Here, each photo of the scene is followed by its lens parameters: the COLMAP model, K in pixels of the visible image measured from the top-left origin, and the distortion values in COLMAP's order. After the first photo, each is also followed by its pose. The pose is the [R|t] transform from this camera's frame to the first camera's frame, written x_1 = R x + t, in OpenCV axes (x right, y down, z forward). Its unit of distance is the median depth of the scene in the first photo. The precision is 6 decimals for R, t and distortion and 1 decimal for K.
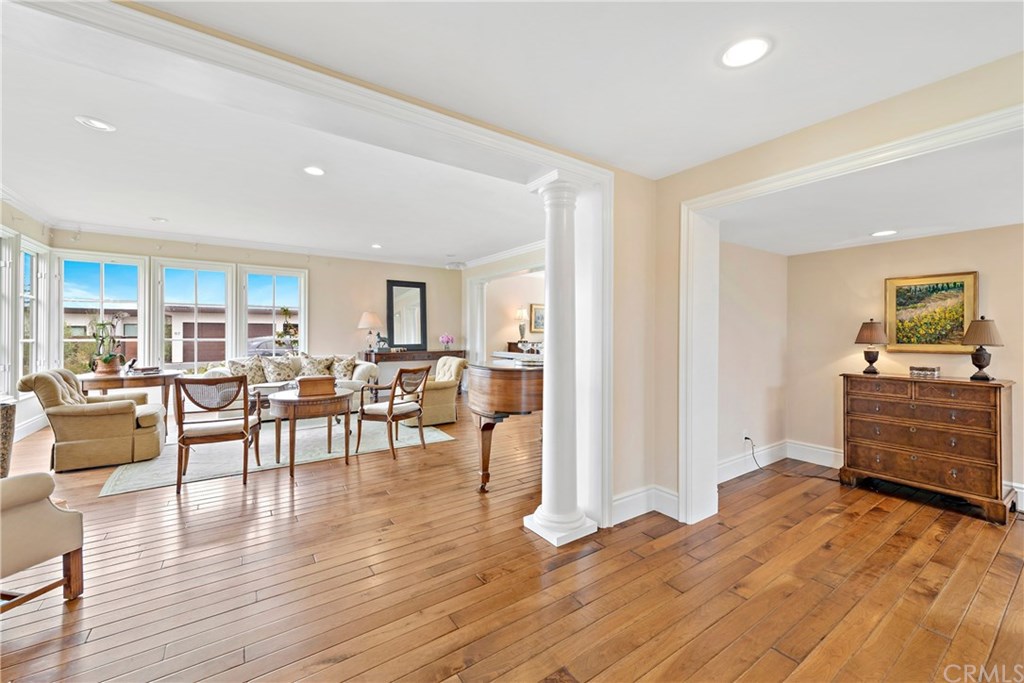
lens RADIAL K [[406.5, 0, 510.5], [0, 406.5, 336.3], [0, 0, 1]] dist [0.015869, -0.001721]
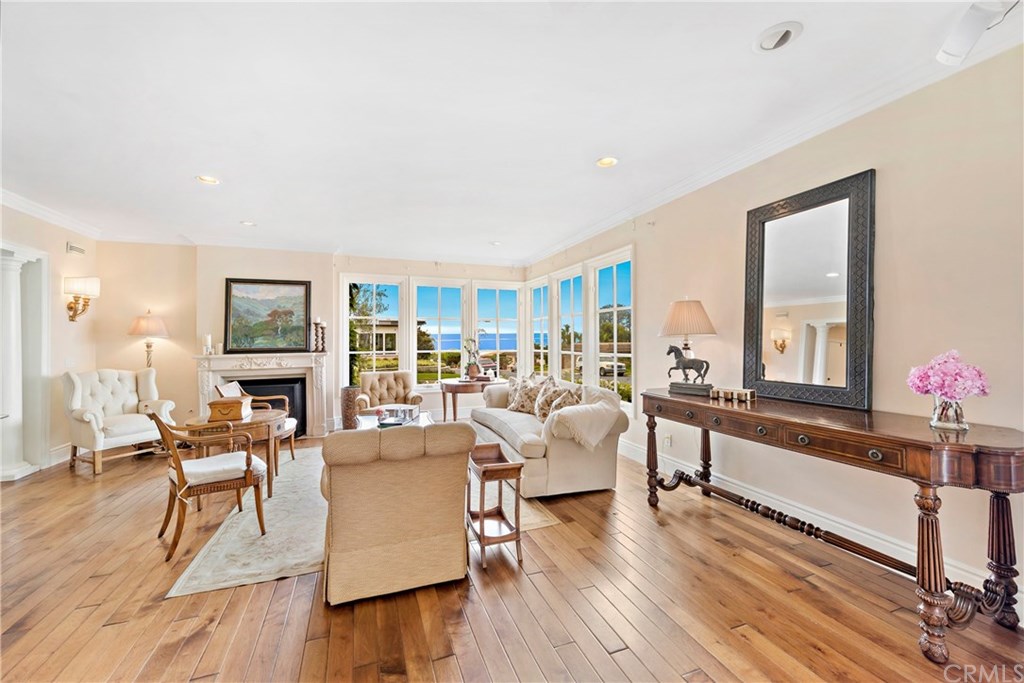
lens RADIAL K [[406.5, 0, 509.2], [0, 406.5, 338.1], [0, 0, 1]] dist [0.015869, -0.001721]
pose [[-0.235567, -0.008220, -0.971823, 0.141507], [-0.002443, 0.999966, -0.007866, -0.015811], [0.971855, 0.000521, -0.235579, 0.959347]]
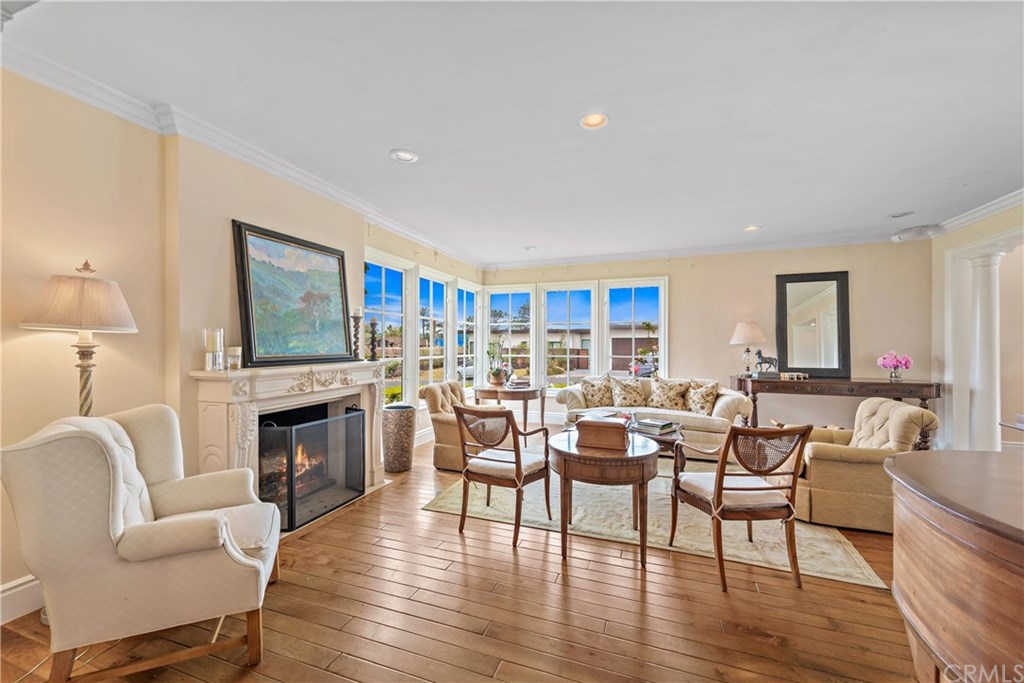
lens RADIAL K [[406.5, 0, 509.3], [0, 406.5, 343.9], [0, 0, 1]] dist [0.015869, -0.001721]
pose [[0.590372, -0.005151, -0.807115, -0.005965], [-0.005640, 0.999929, -0.010507, -0.010929], [0.807112, 0.010755, 0.590301, 0.233205]]
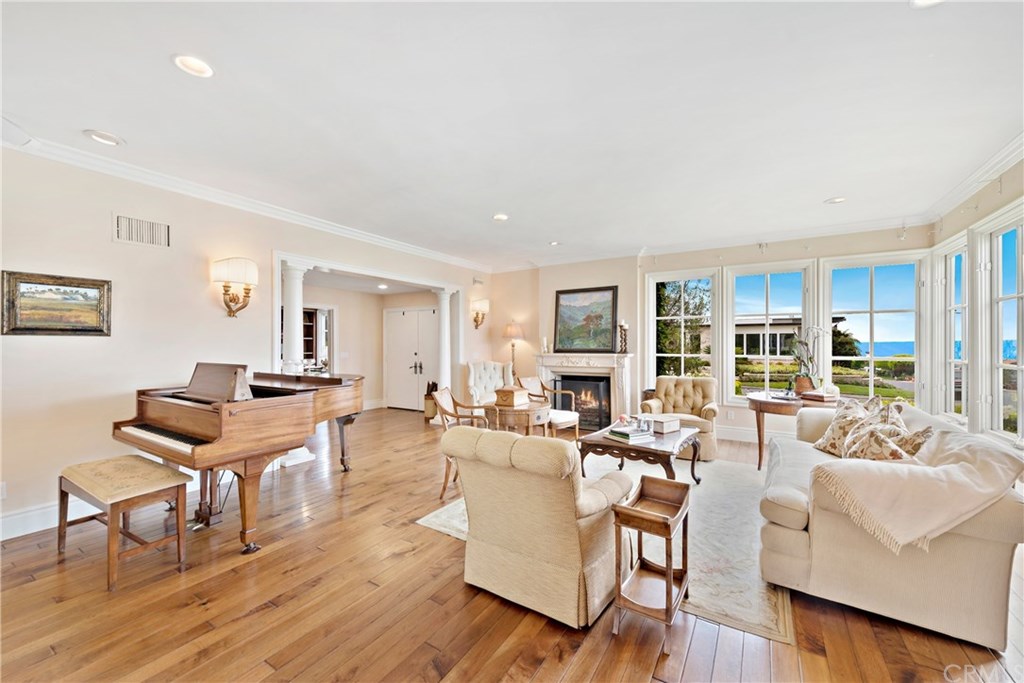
lens RADIAL K [[406.5, 0, 509.9], [0, 406.5, 341.3], [0, 0, 1]] dist [0.015869, -0.001721]
pose [[-0.914199, -0.005214, -0.405232, -0.007551], [-0.006441, 0.999978, 0.001666, -0.018183], [0.405215, 0.004133, -0.914212, 1.071524]]
